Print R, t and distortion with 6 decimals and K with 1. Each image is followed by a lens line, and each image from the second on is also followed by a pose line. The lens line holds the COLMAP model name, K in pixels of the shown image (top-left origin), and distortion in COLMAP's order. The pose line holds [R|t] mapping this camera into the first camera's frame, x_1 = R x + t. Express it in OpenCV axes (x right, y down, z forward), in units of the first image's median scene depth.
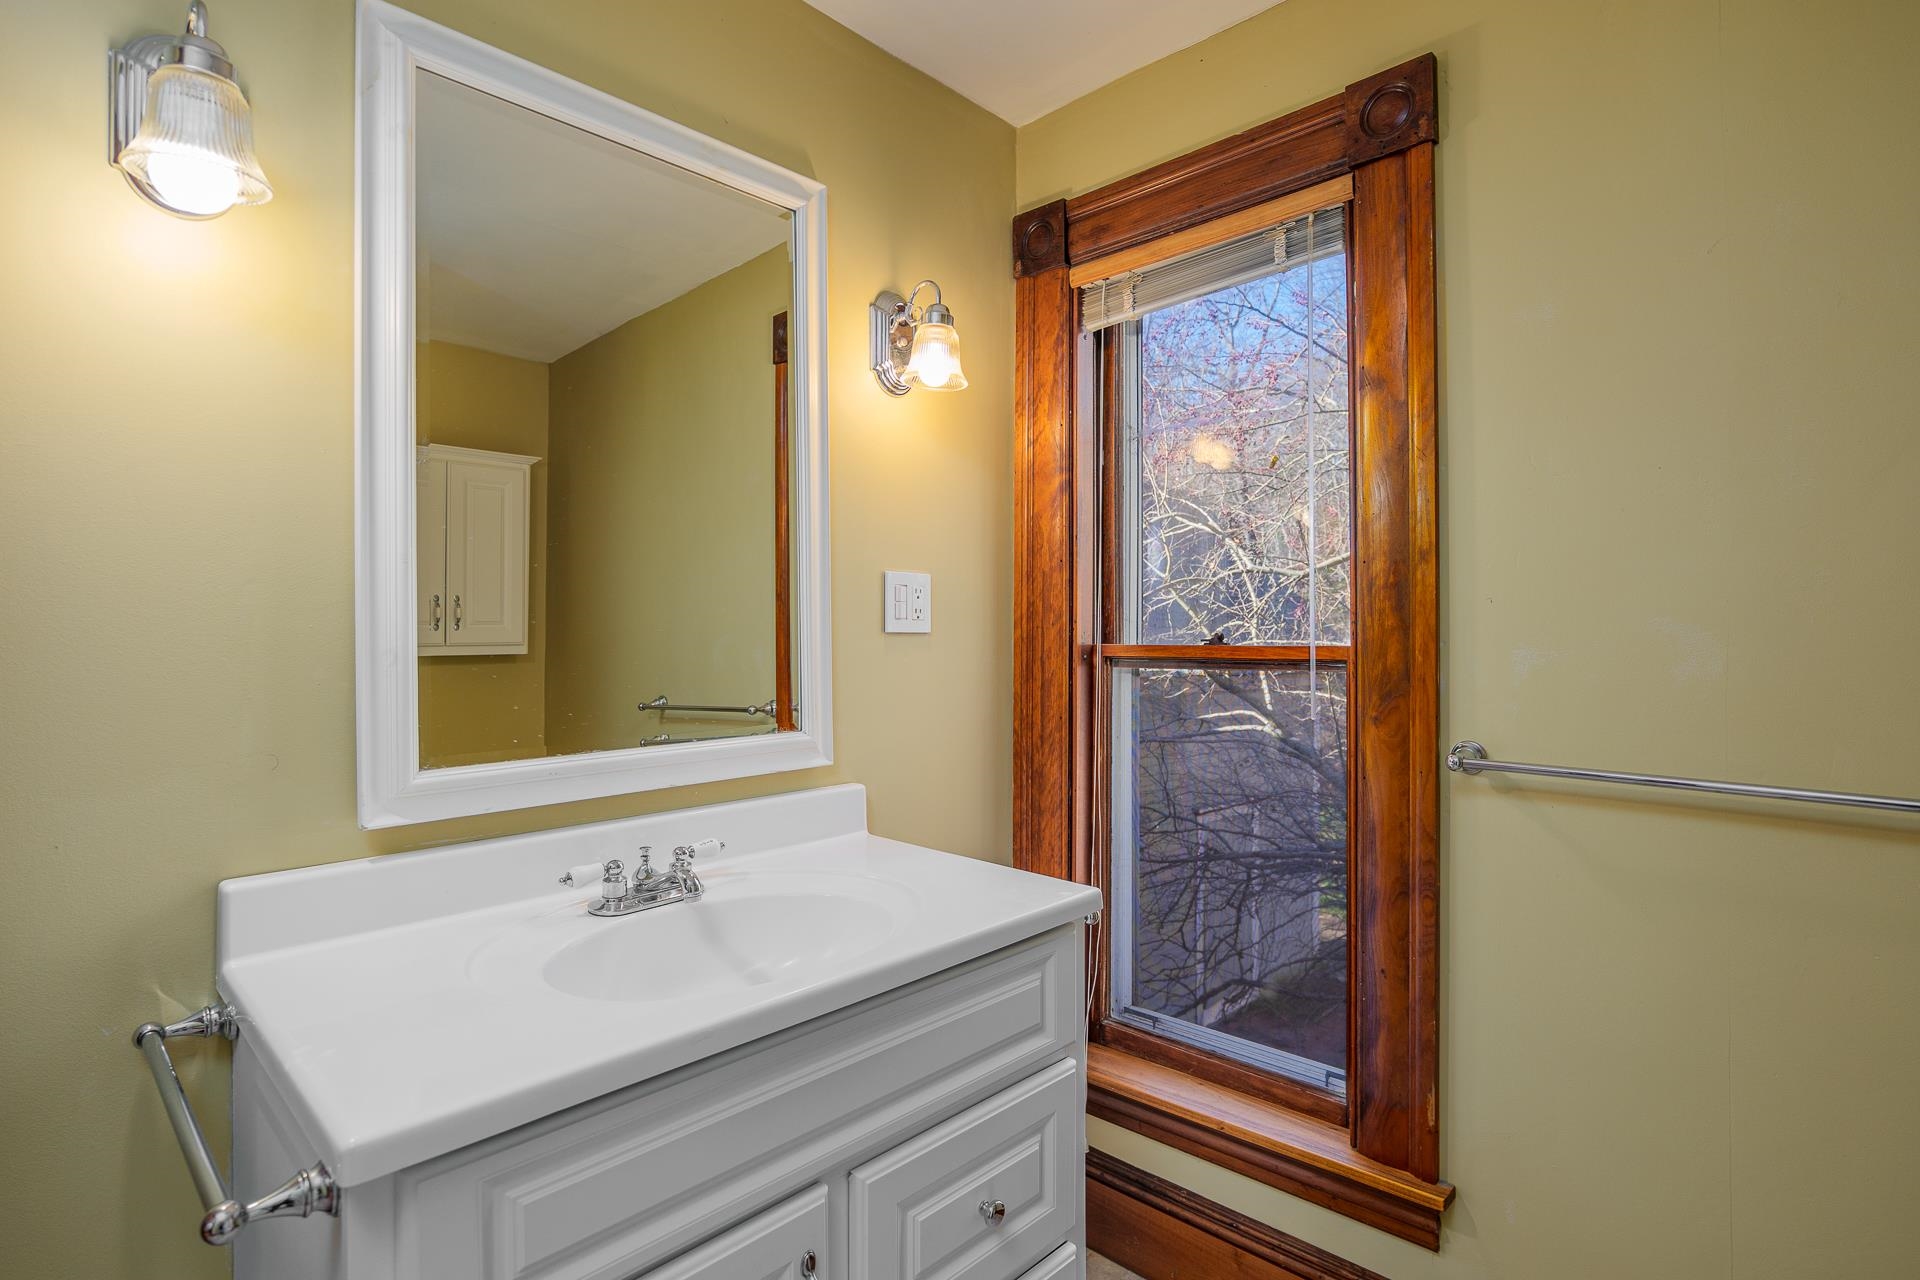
lens RADIAL K [[950.5, 0, 962.2], [0, 950.5, 604.4], [0, 0, 1]] dist [-0.016276, -0.000233]
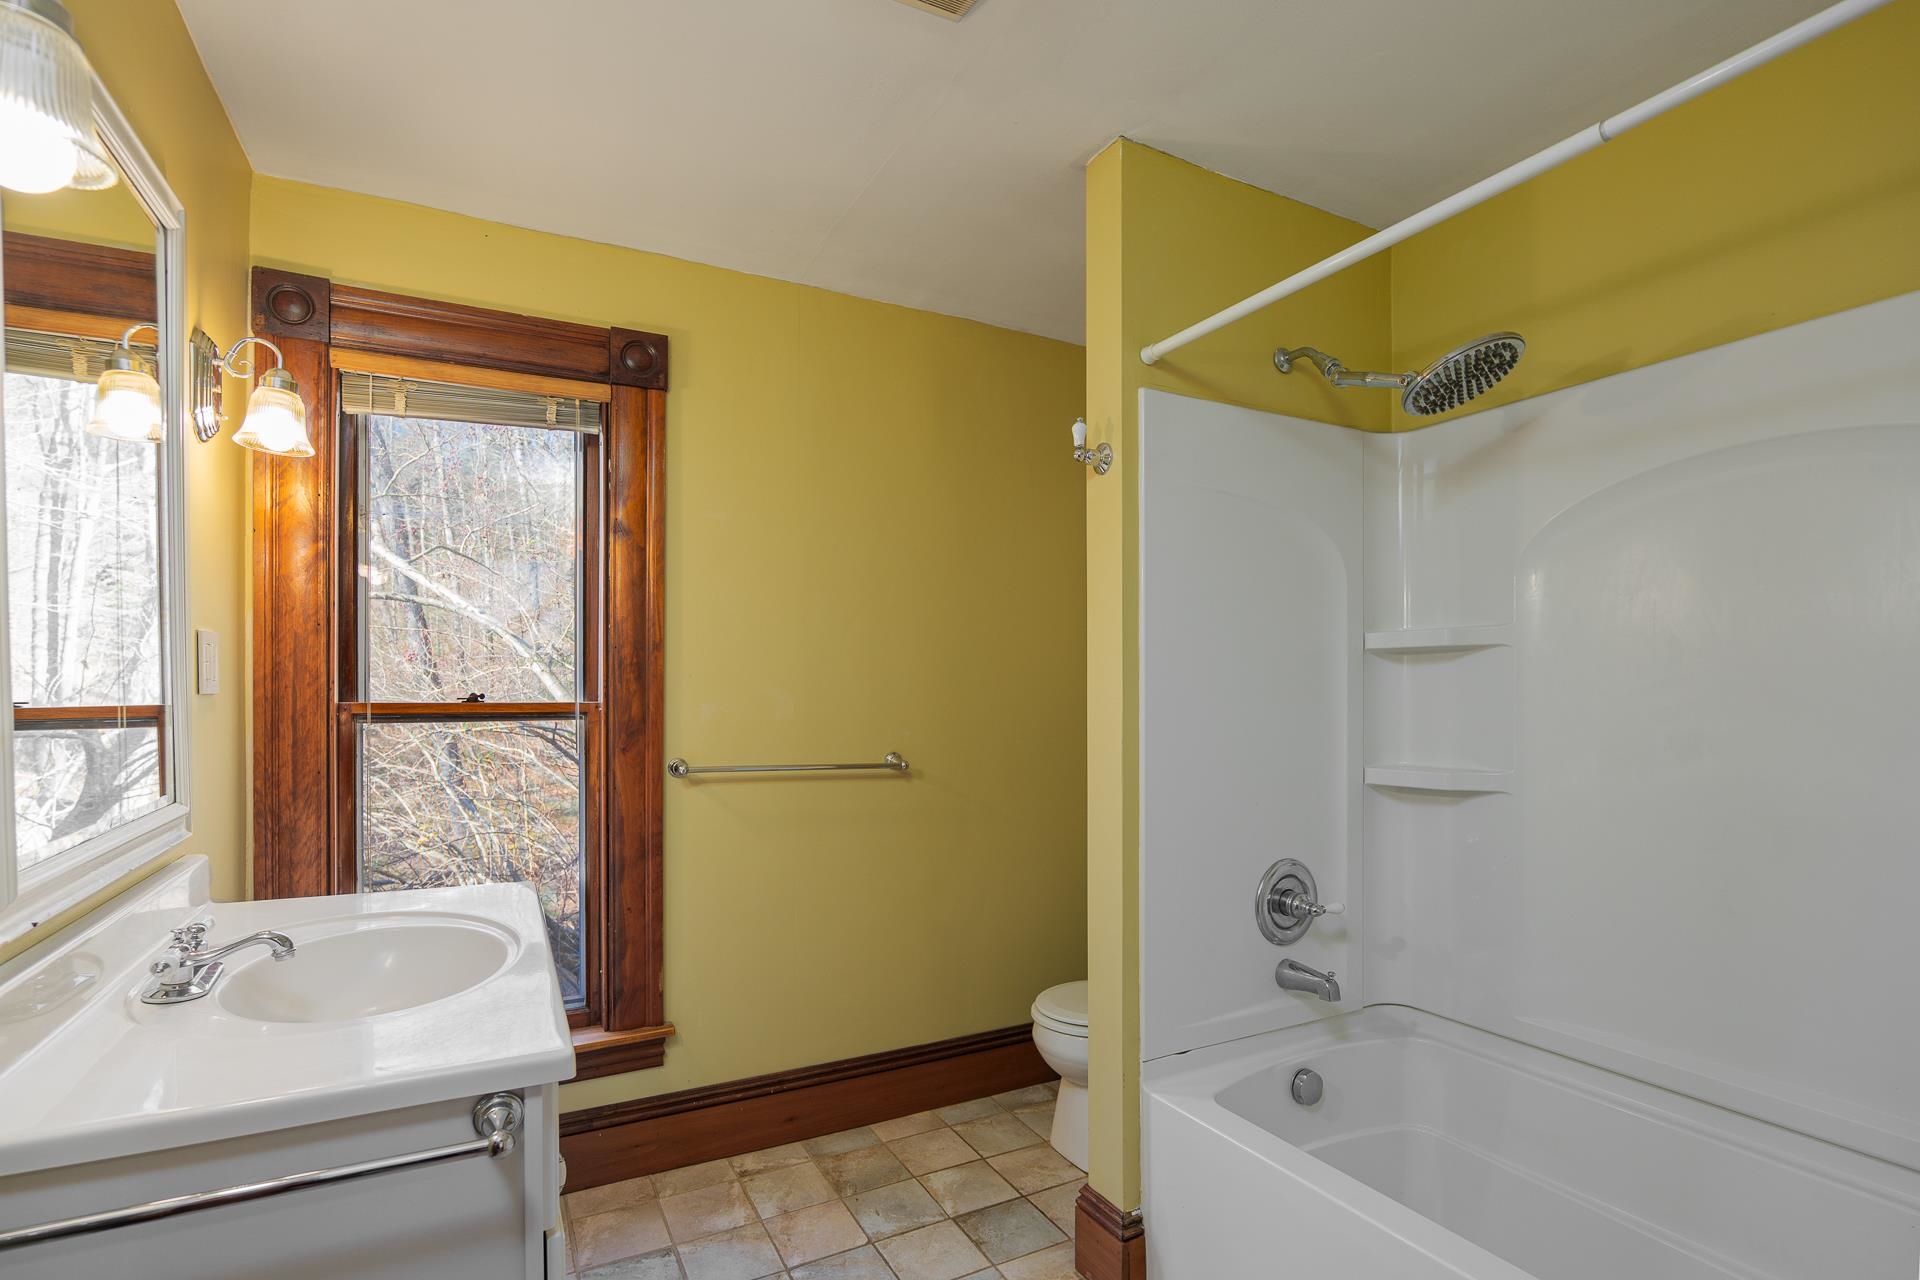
lens RADIAL K [[932.7, 0, 960.7], [0, 932.7, 695.8], [0, 0, 1]] dist [-0.001326, -0.000224]
pose [[0.331402, 0.002384, 0.943487, -0.812813], [-0.030529, 0.999500, 0.008198, 0.003907], [-0.942996, -0.031520, 0.331309, -0.023021]]
